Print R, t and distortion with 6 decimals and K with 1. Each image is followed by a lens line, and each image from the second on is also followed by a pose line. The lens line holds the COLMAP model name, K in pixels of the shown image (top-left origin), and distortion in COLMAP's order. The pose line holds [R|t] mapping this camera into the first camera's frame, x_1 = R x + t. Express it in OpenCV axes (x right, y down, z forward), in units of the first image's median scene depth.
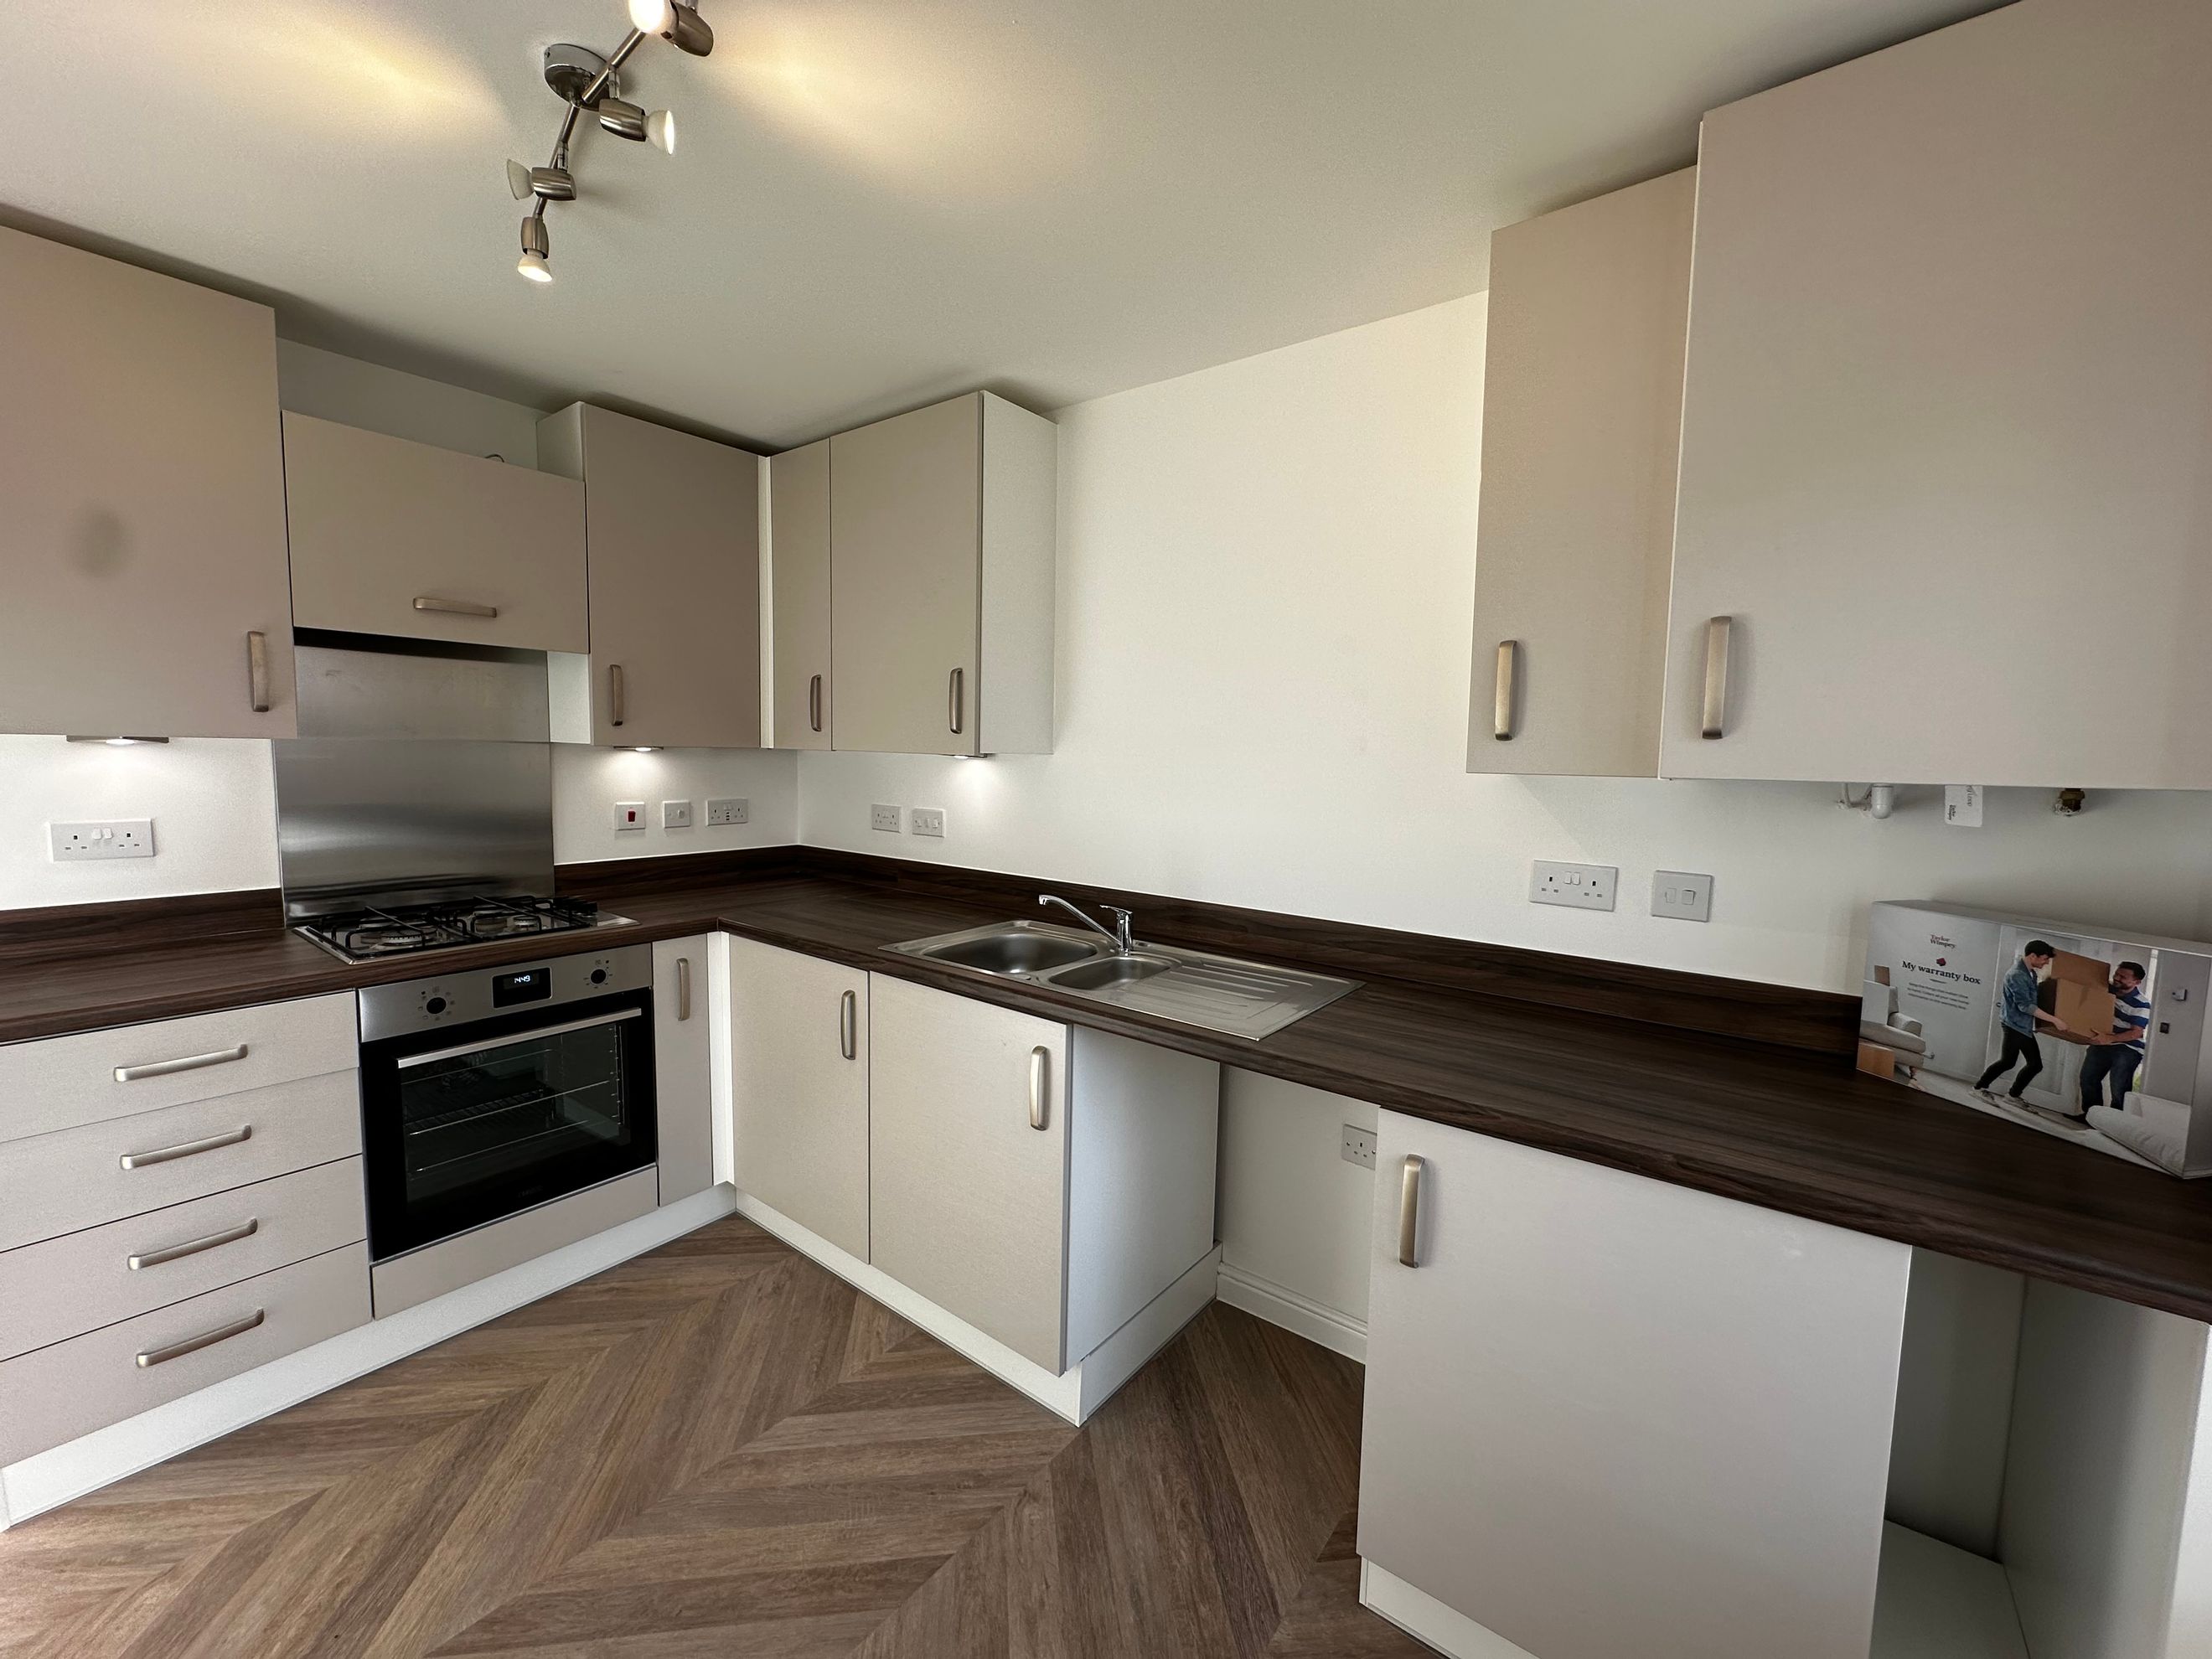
lens RADIAL K [[885.9, 0, 1110.9], [0, 885.9, 833.3], [0, 0, 1]] dist [-0.003391, -0.000458]
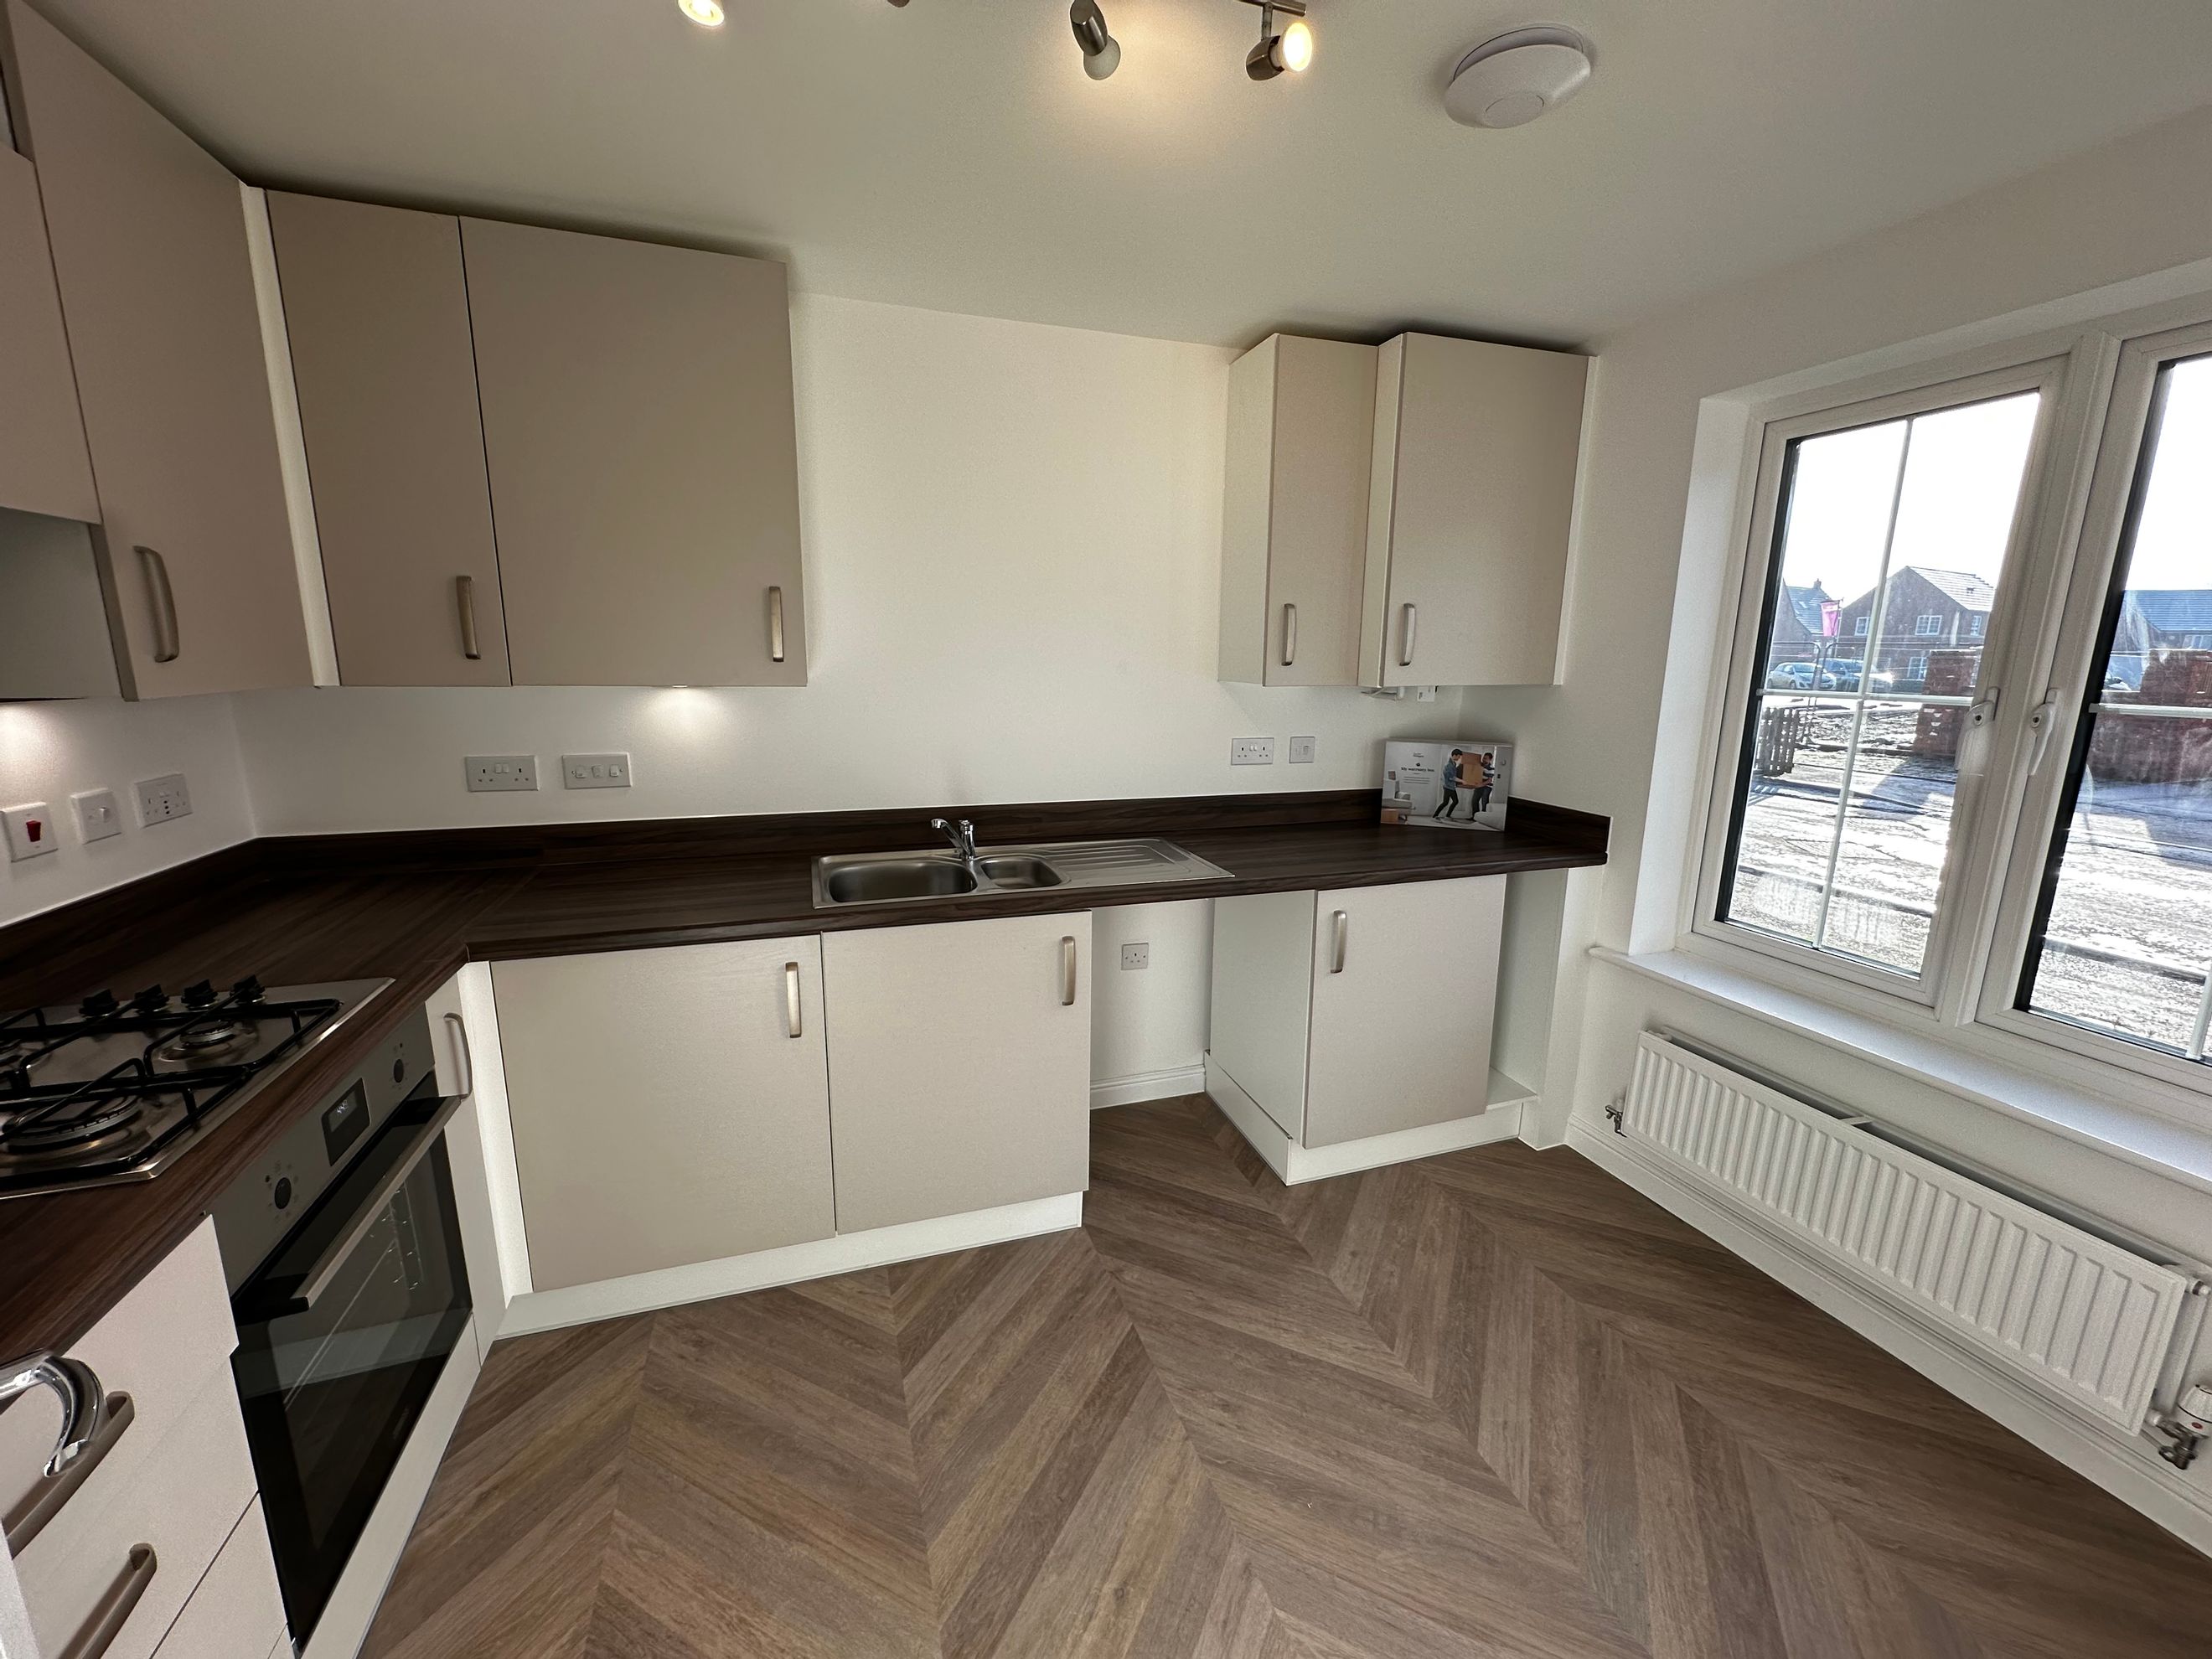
lens RADIAL K [[885.9, 0, 1112.0], [0, 885.9, 831.1], [0, 0, 1]] dist [-0.003391, -0.000458]
pose [[0.556084, -0.182660, 0.810806, -1.117917], [0.078107, 0.982719, 0.167820, -0.104199], [-0.827448, -0.029993, 0.560741, 0.333685]]
